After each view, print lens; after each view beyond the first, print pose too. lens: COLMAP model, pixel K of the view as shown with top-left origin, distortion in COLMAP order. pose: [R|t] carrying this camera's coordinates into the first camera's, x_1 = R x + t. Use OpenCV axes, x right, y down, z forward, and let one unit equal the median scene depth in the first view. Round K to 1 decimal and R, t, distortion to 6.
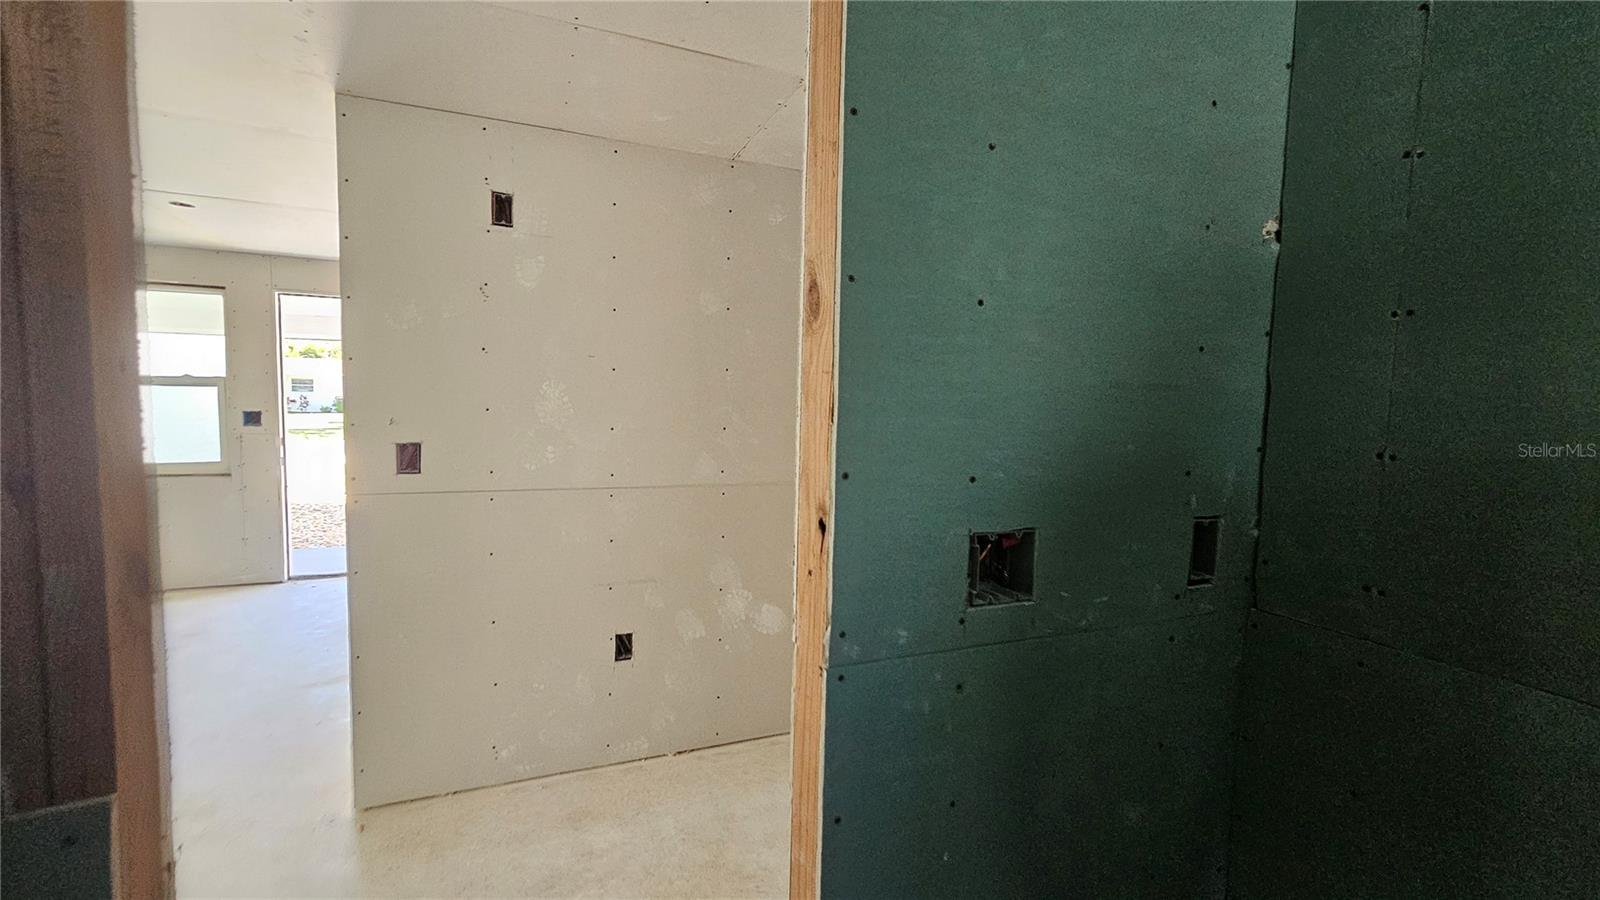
lens RADIAL K [[657.2, 0, 806.4], [0, 657.2, 448.7], [0, 0, 1]] dist [-0.002534, 0.001249]
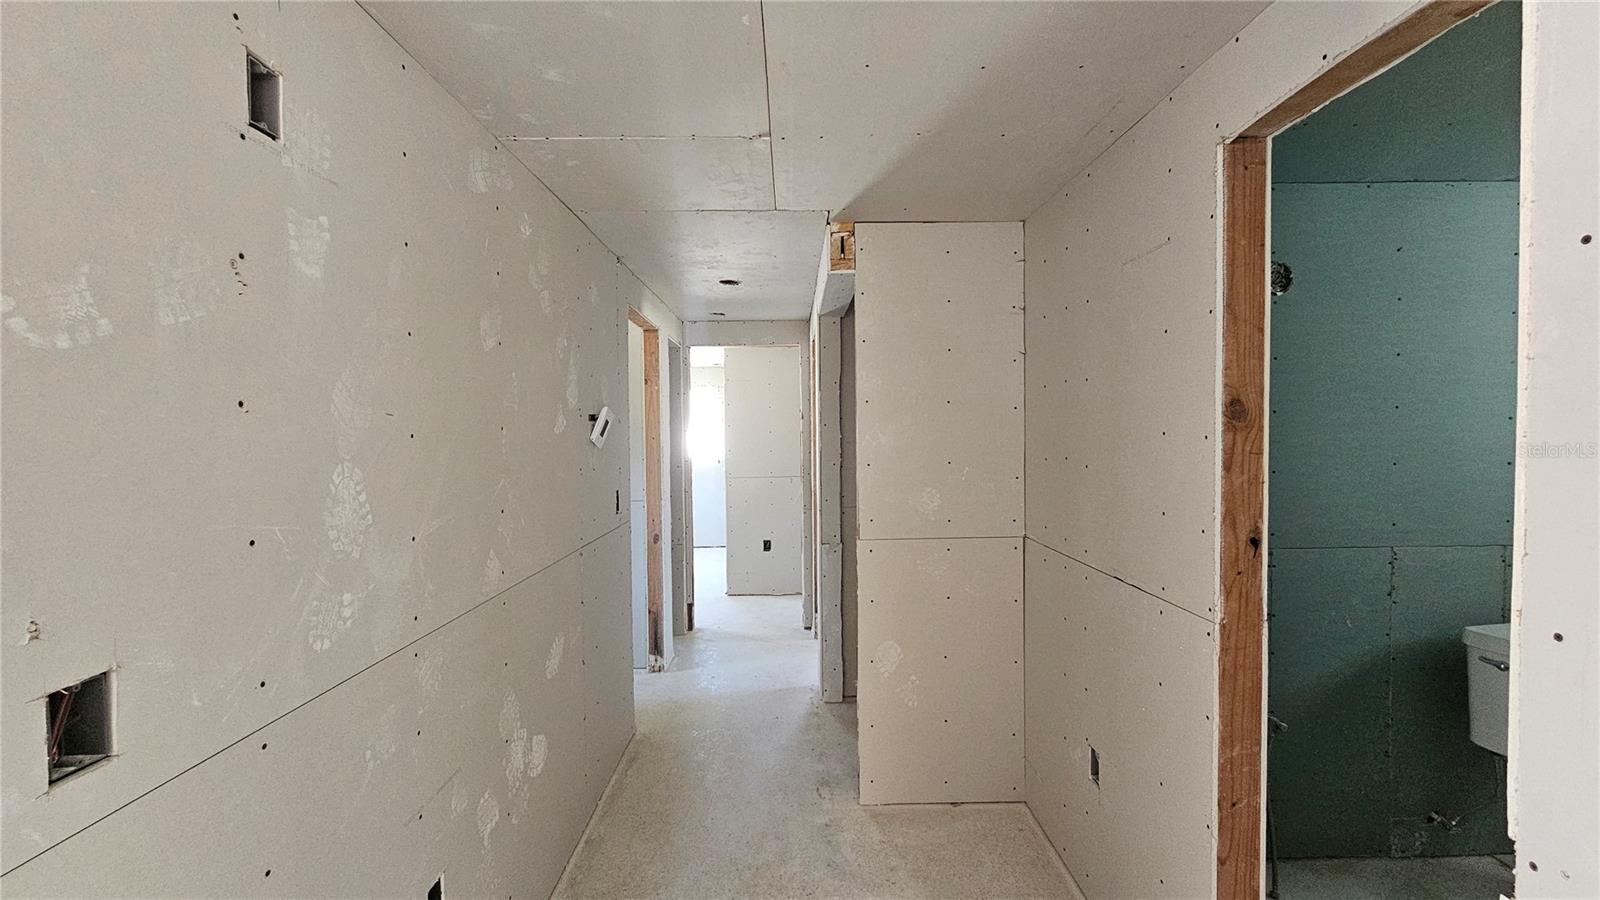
lens RADIAL K [[657.2, 0, 801.1], [0, 657.2, 447.2], [0, 0, 1]] dist [-0.002534, 0.001249]
pose [[0.358262, -0.054365, 0.932037, -0.746493], [0.088198, 0.995809, 0.024183, -0.099710], [-0.929446, 0.073540, 0.361556, 0.495642]]
